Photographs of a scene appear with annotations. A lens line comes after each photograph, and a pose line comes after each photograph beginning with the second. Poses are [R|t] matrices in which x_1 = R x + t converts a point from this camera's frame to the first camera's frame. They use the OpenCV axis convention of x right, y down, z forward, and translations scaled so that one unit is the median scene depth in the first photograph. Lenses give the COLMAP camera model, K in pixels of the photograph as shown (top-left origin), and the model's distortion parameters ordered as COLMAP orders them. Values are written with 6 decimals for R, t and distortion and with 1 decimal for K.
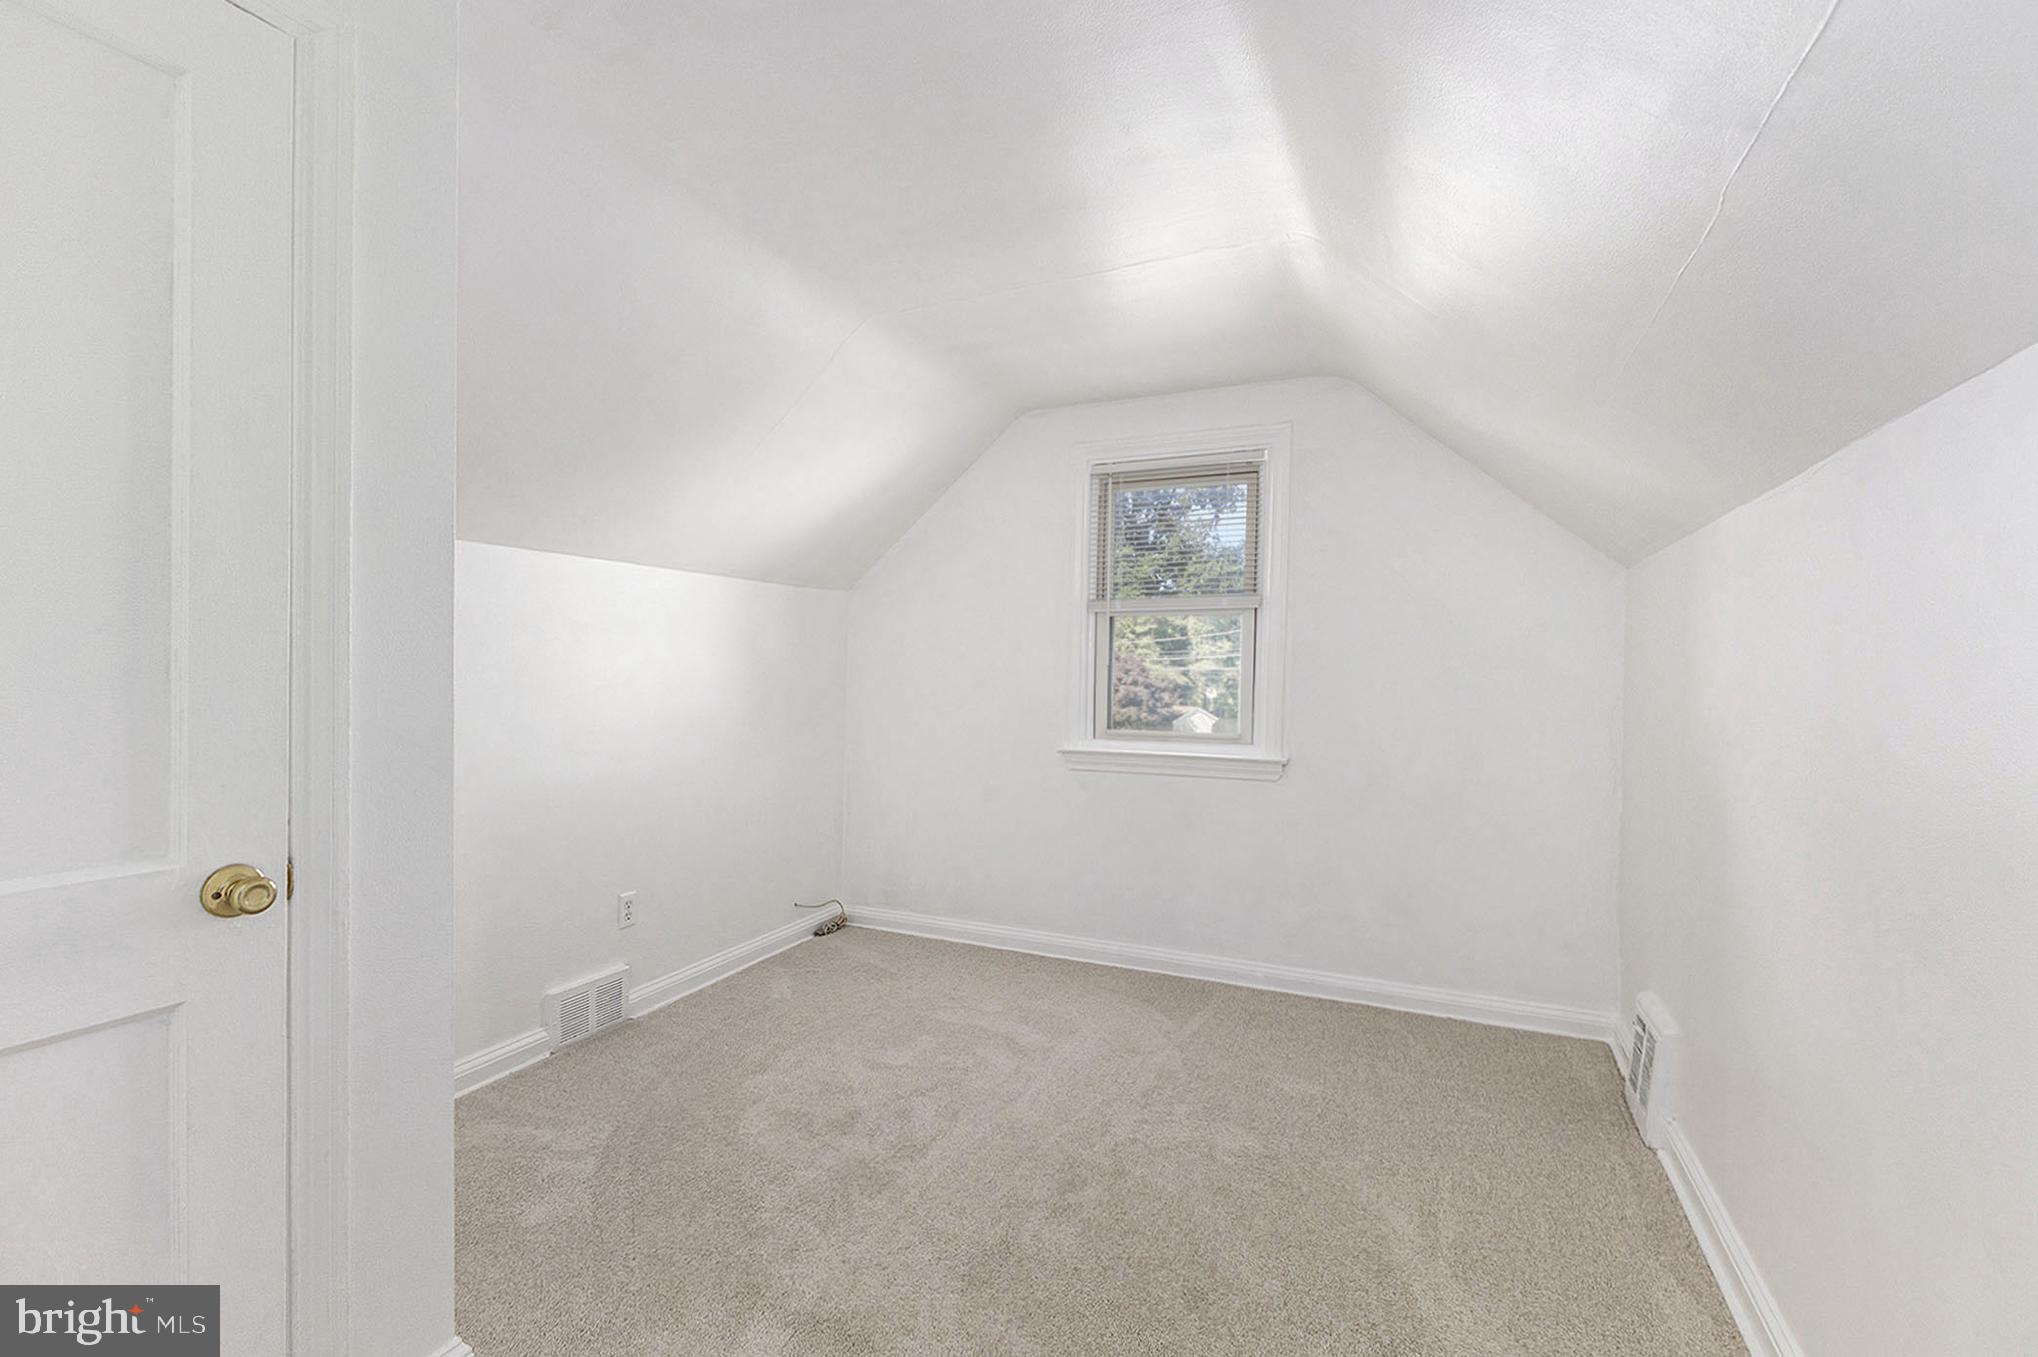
lens RADIAL K [[888.8, 0, 1026.6], [0, 888.8, 683.1], [0, 0, 1]] dist [0.001562, -0.000551]
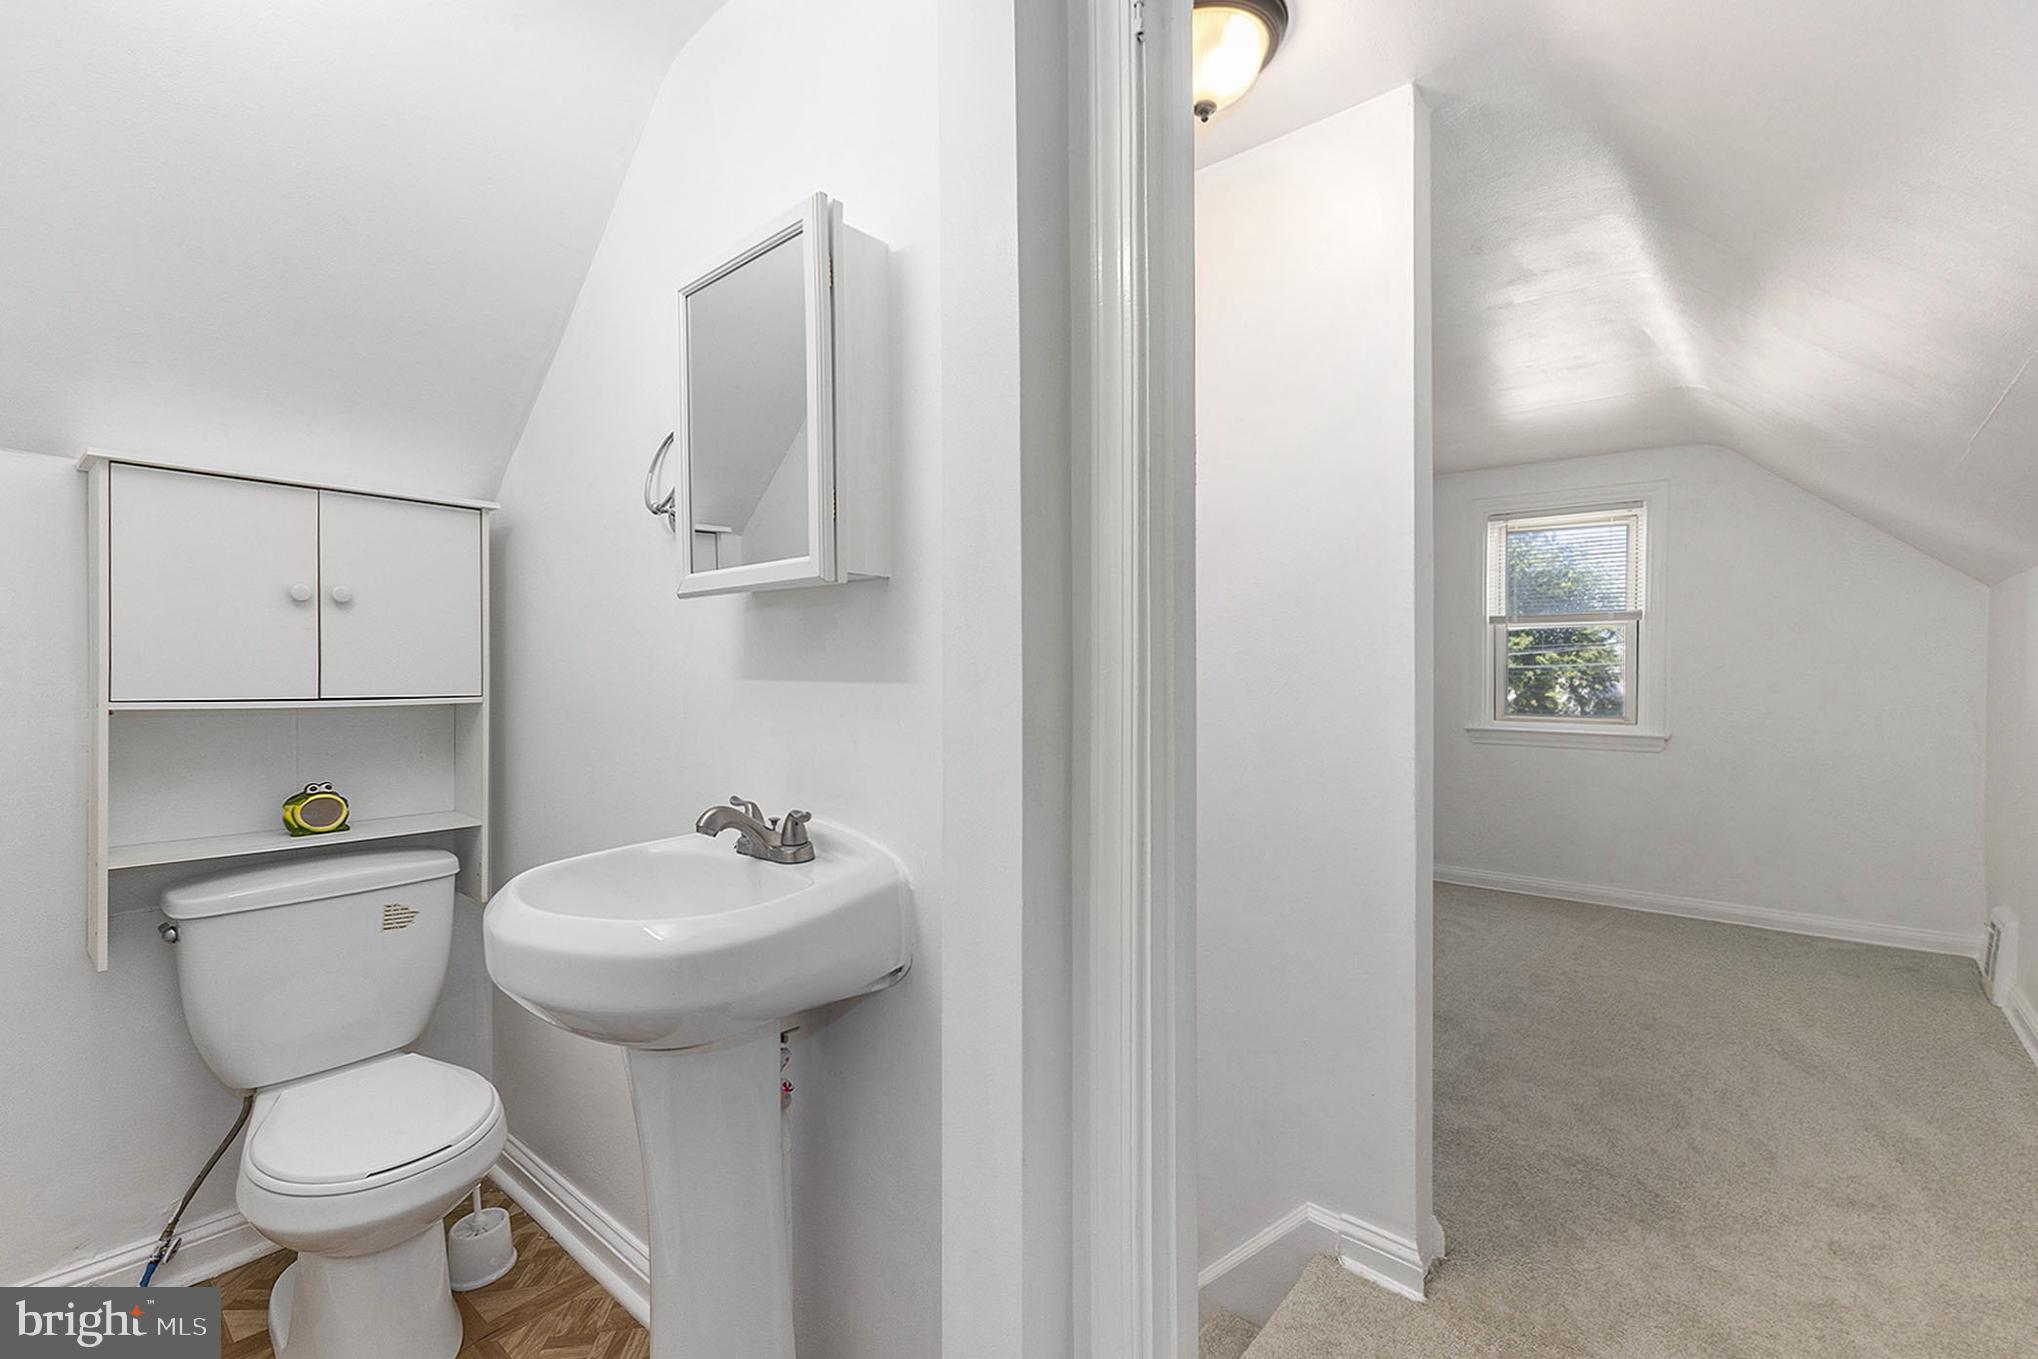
lens RADIAL K [[888.8, 0, 1026.0], [0, 888.8, 660.8], [0, 0, 1]] dist [0.001562, -0.000551]
pose [[0.958079, -0.006699, -0.286427, -0.301016], [-0.000355, 0.999698, -0.024567, 0.009923], [0.286506, 0.023638, 0.957787, -0.664548]]
